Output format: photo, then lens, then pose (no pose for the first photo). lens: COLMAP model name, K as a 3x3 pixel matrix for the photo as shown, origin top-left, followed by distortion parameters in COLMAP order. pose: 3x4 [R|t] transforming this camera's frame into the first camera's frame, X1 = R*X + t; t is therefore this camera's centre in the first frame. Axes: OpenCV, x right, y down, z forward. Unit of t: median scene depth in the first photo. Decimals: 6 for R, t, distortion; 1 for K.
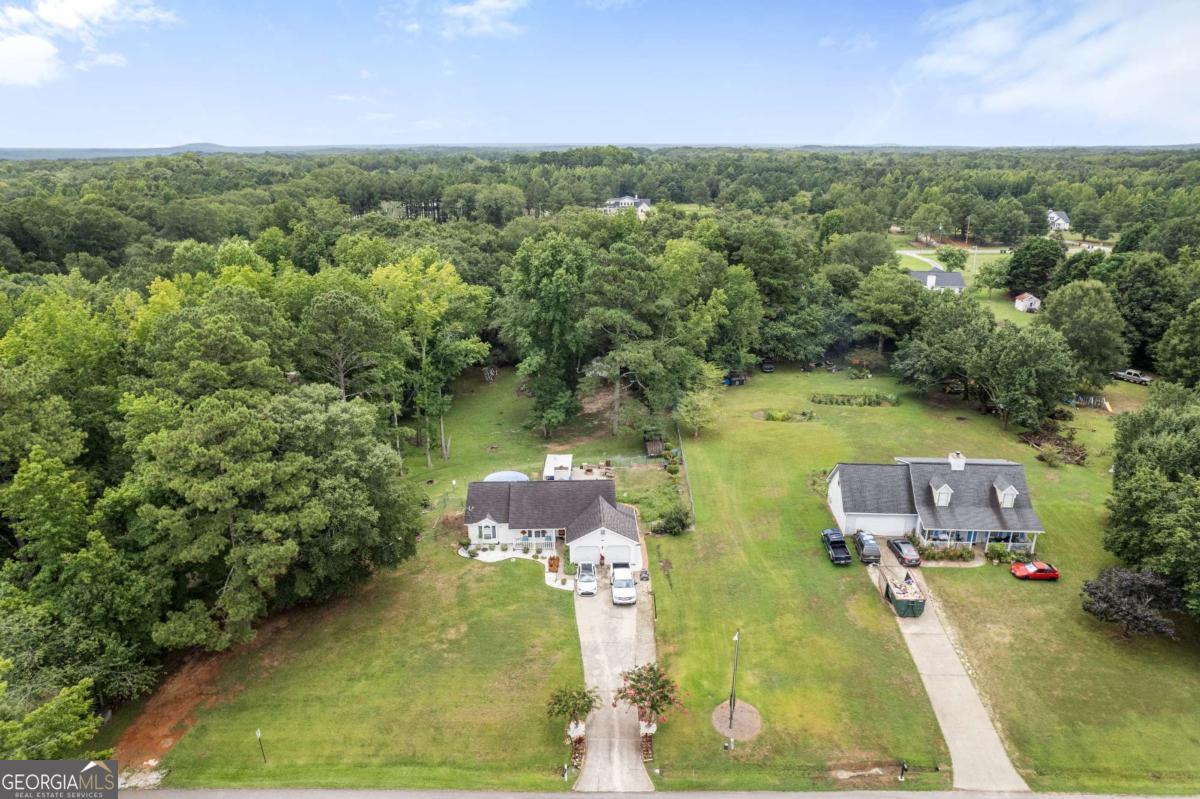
lens RADIAL K [[760.6, 0, 599.3], [0, 760.6, 396.8], [0, 0, 1]] dist [0.000948, 0.000048]
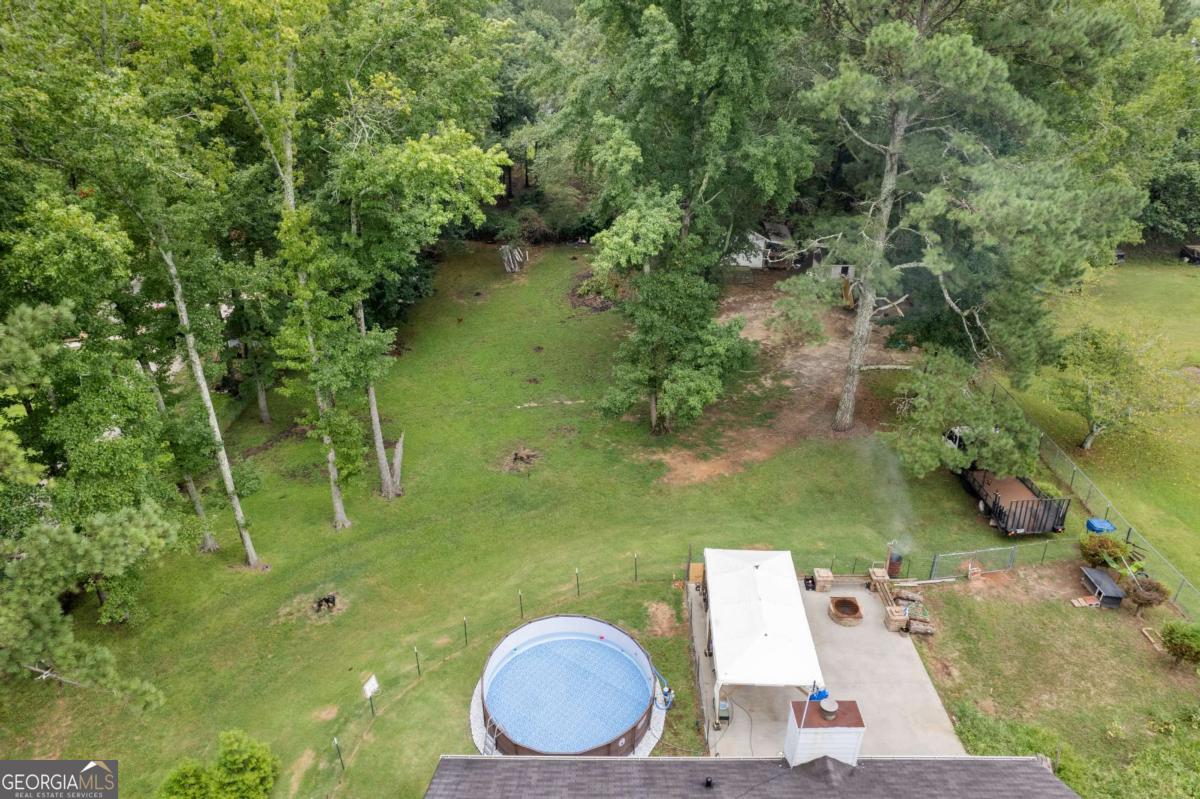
lens RADIAL K [[760.6, 0, 601.7], [0, 760.6, 399.6], [0, 0, 1]] dist [0.000948, 0.000048]
pose [[0.999274, 0.019146, -0.032945, -0.092873], [-0.013635, 0.987018, 0.160030, -0.025514], [0.035581, -0.159464, 0.986562, 0.673066]]
